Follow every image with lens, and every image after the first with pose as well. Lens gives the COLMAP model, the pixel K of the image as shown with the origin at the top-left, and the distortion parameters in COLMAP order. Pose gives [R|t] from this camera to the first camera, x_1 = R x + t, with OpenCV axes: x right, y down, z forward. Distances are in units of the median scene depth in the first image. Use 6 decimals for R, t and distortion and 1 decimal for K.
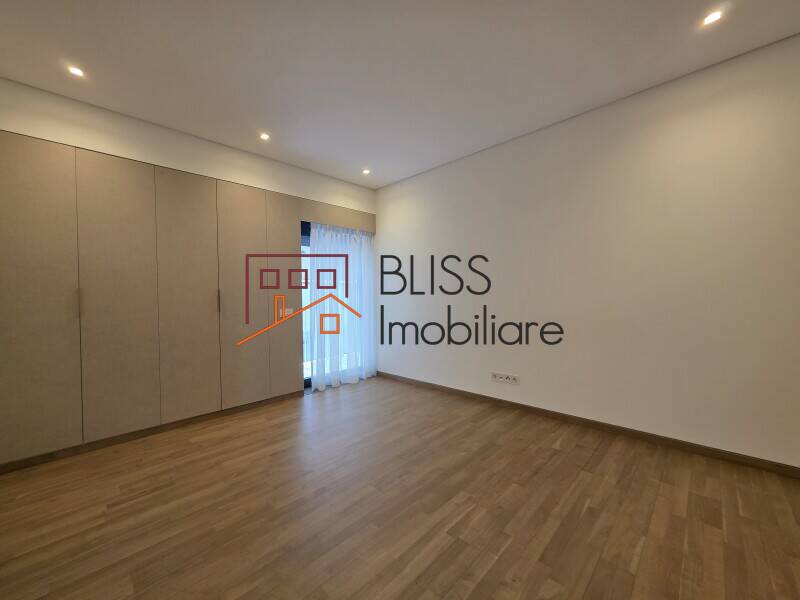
lens RADIAL K [[320.7, 0, 403.1], [0, 320.7, 301.7], [0, 0, 1]] dist [-0.000481, -0.000004]
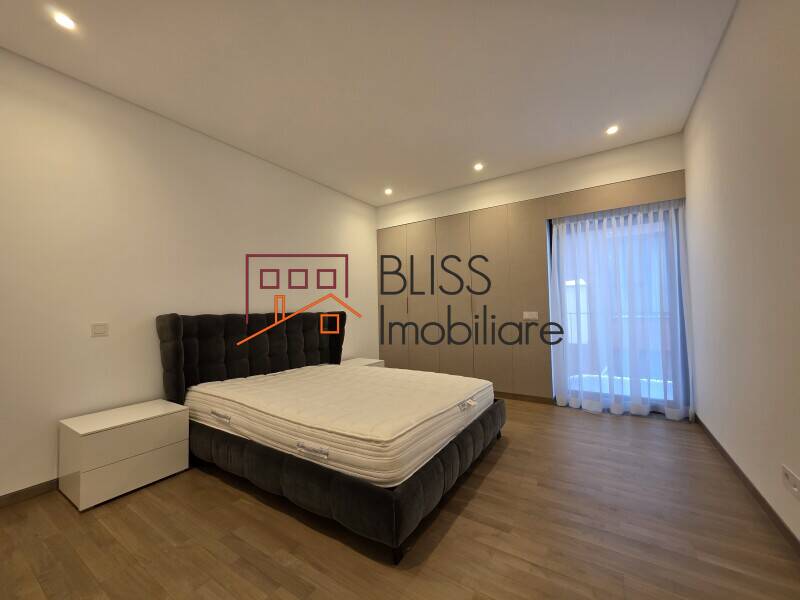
lens RADIAL K [[320.7, 0, 403.1], [0, 320.7, 301.7], [0, 0, 1]] dist [-0.000481, -0.000004]
pose [[0.195531, -0.038396, -0.979946, 0.507907], [-0.009307, 0.999116, -0.041004, 0.027661], [0.980653, 0.017138, 0.195001, 0.398267]]
